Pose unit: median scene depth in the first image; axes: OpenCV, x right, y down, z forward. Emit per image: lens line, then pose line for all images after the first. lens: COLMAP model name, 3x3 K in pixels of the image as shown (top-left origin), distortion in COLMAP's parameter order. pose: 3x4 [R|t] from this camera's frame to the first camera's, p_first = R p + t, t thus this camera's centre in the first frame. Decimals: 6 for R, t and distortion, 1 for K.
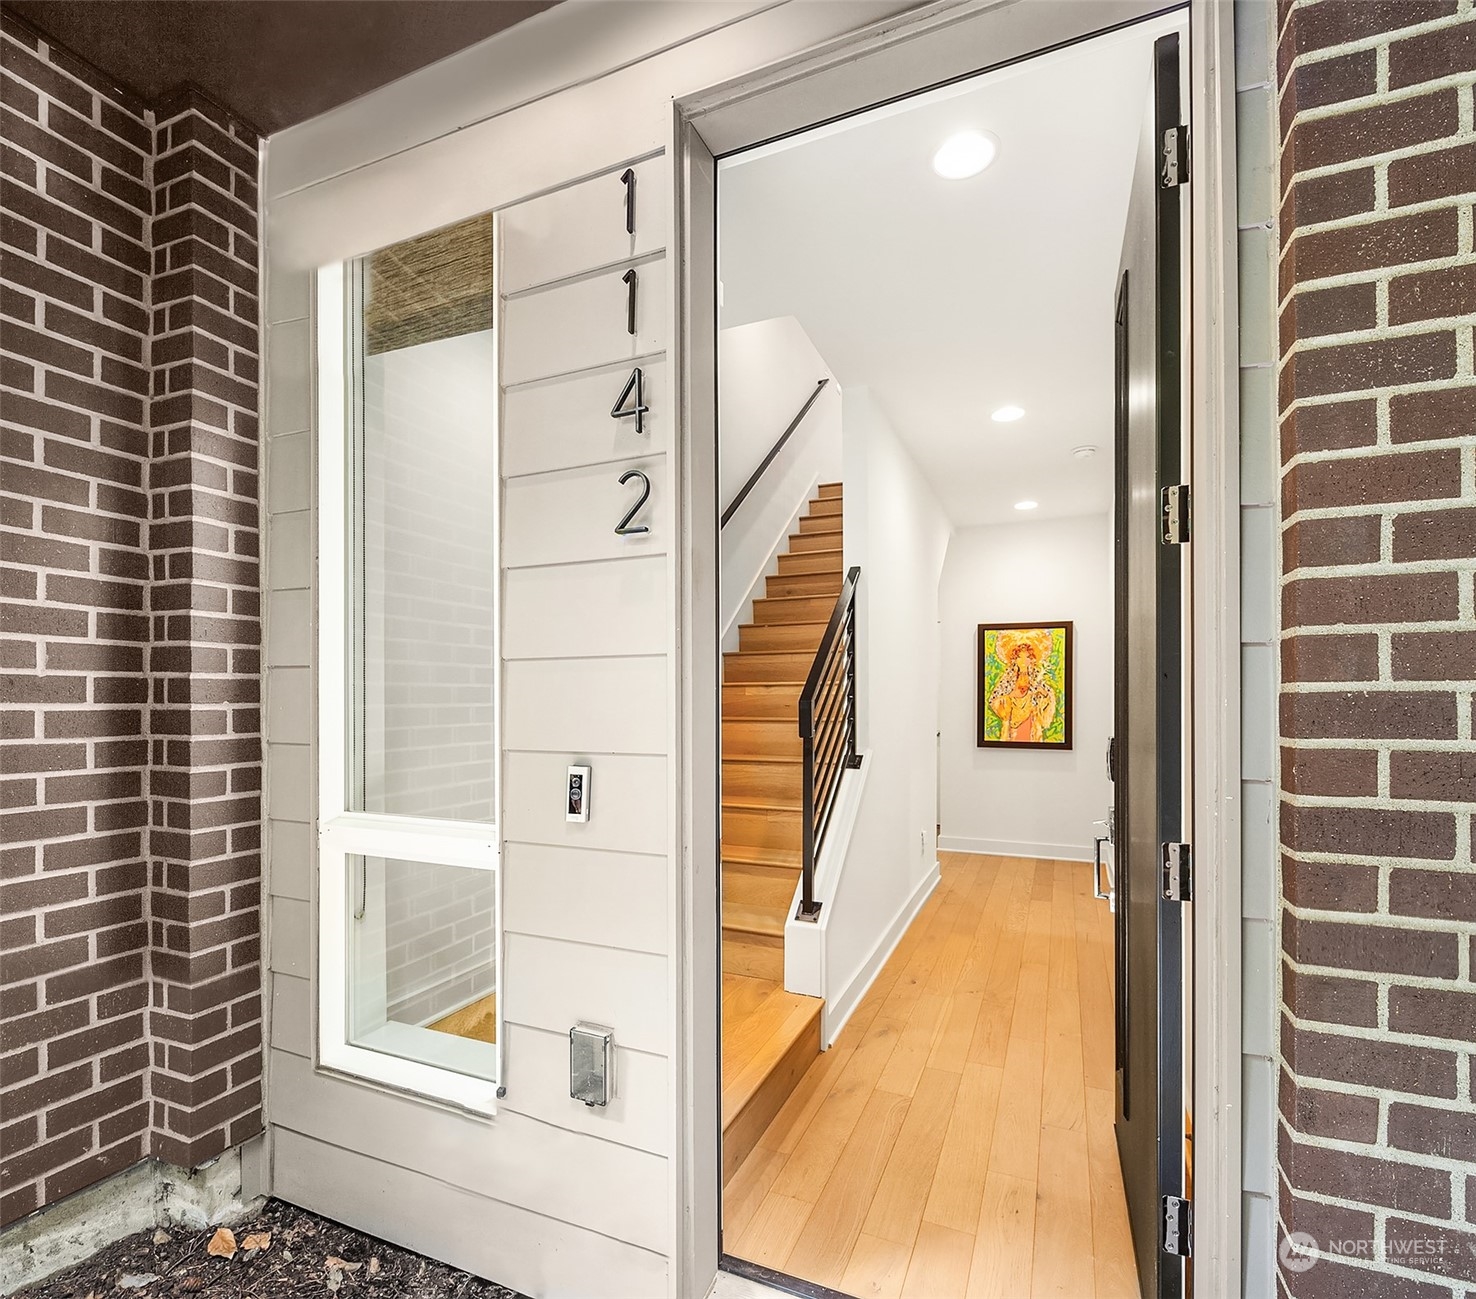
lens RADIAL K [[739.8, 0, 740.3], [0, 739.8, 695.7], [0, 0, 1]] dist [-0.000071, -0.000034]
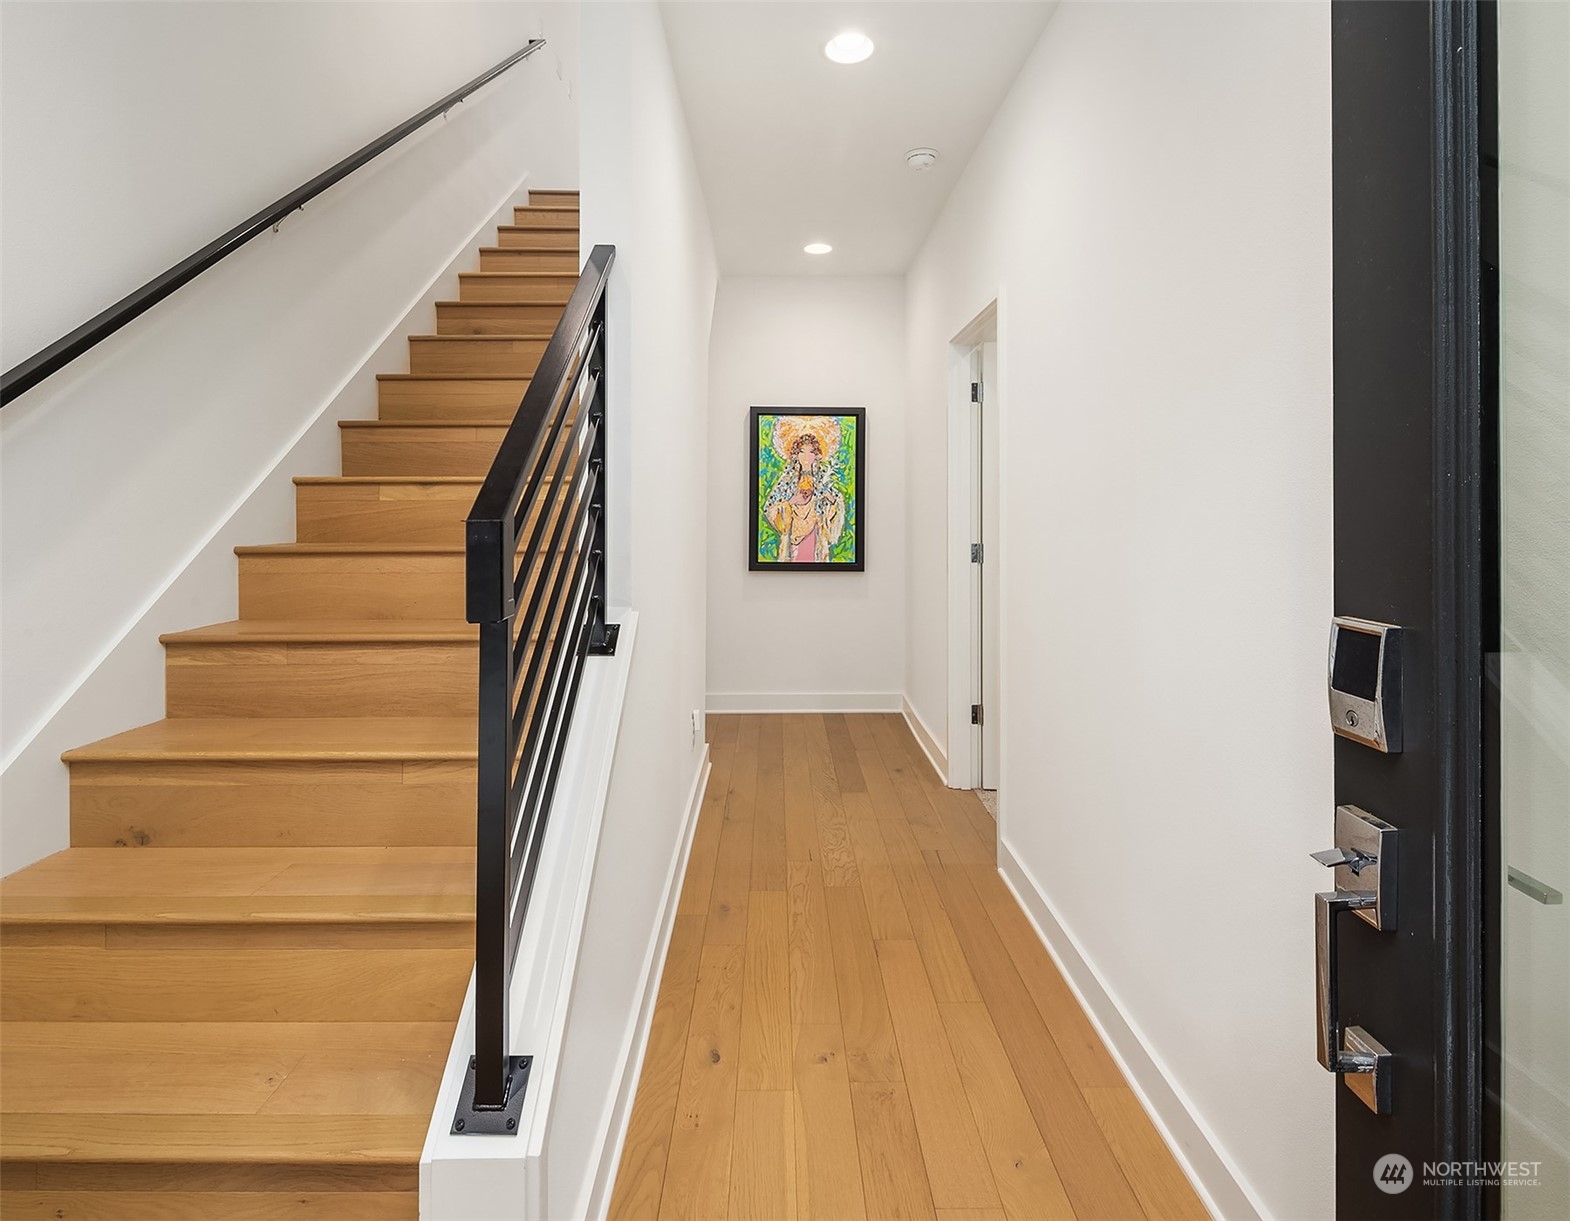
lens RADIAL K [[795.2, 0, 782.2], [0, 795.2, 501.5], [0, 0, 1]] dist [0.006121, 0.000533]
pose [[0.915688, 0.003563, 0.401874, 0.033839], [-0.004443, 0.999989, 0.001257, -0.002027], [-0.401865, -0.002937, 0.915694, 0.309088]]
